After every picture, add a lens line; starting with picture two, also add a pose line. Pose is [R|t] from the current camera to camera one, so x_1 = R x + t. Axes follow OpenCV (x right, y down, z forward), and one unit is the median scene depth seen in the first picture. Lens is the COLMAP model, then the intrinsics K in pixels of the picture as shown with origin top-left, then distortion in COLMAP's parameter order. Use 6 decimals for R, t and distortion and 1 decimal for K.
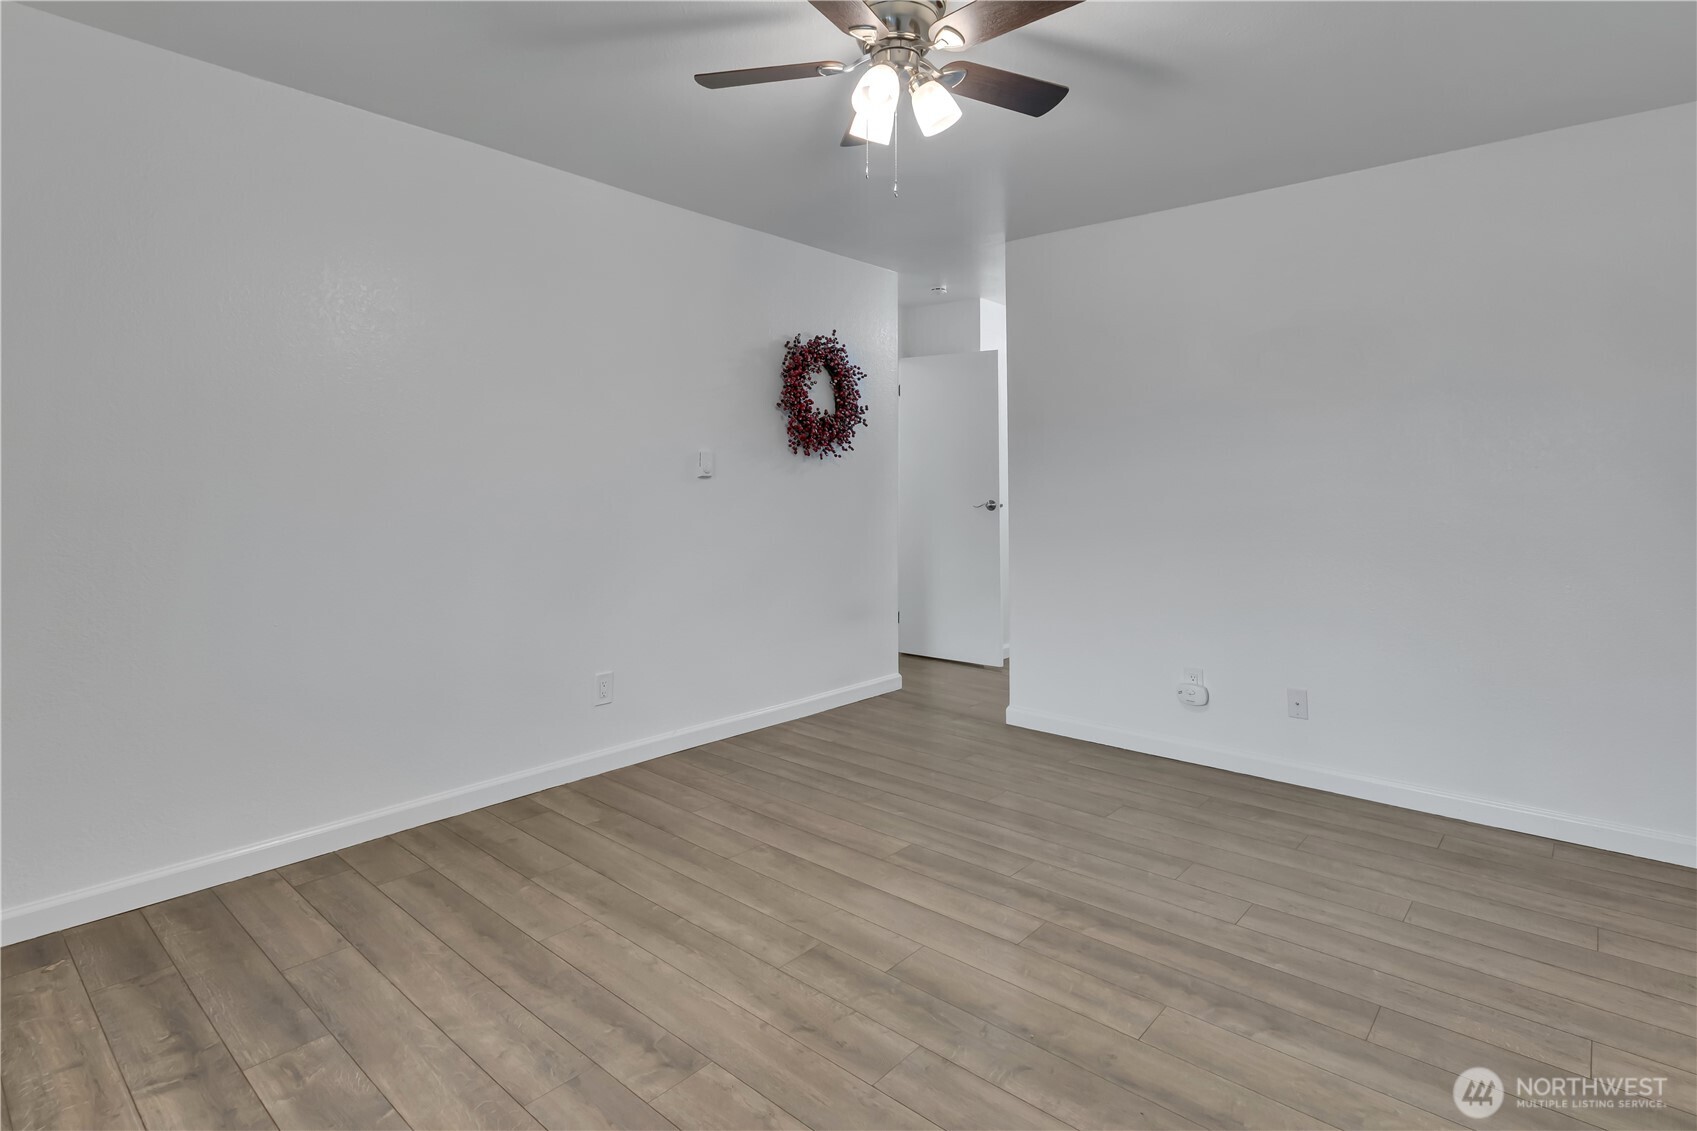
lens RADIAL K [[795.9, 0, 852.0], [0, 795.9, 565.7], [0, 0, 1]] dist [-0.005793, 0.000981]
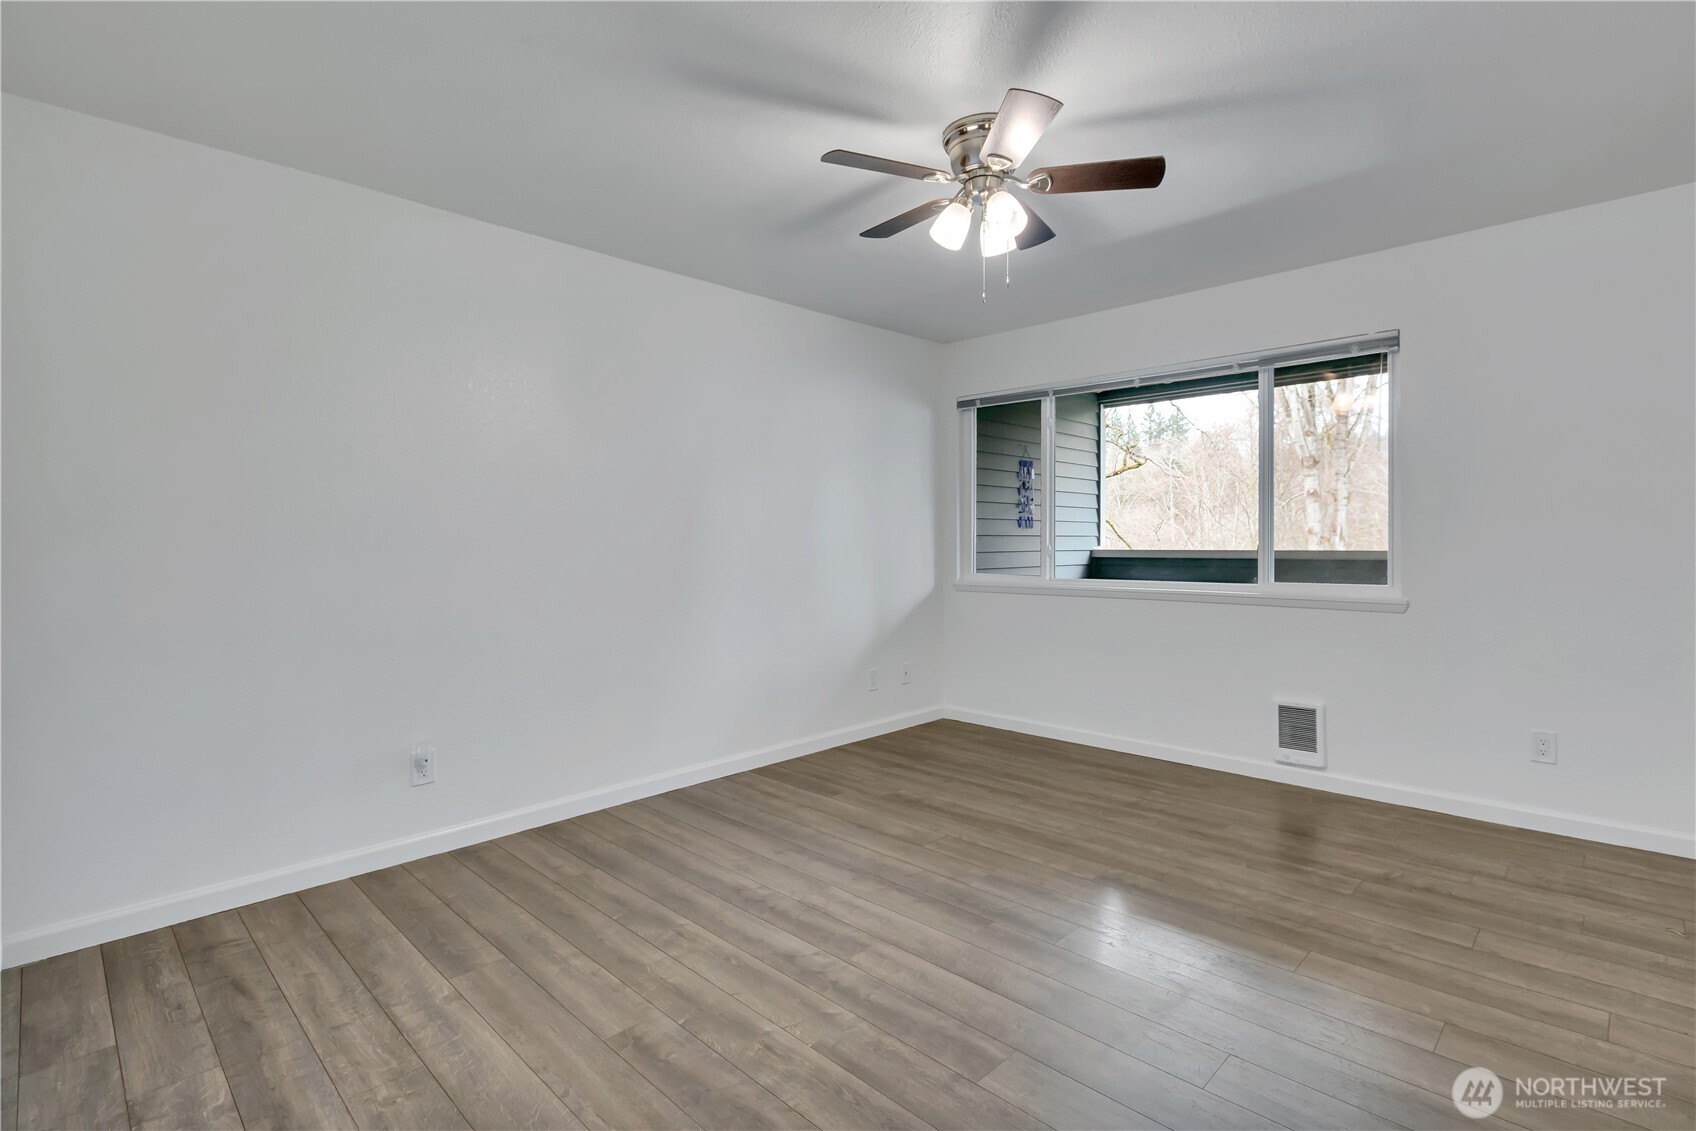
lens RADIAL K [[778.5, 0, 840.8], [0, 778.5, 559.4], [0, 0, 1]] dist [-0.000026, -0.000149]
pose [[-0.996370, 0.002994, 0.085074, 0.179791], [0.013935, 0.991637, 0.128300, -0.236426], [-0.083978, 0.129020, -0.988080, 2.178871]]
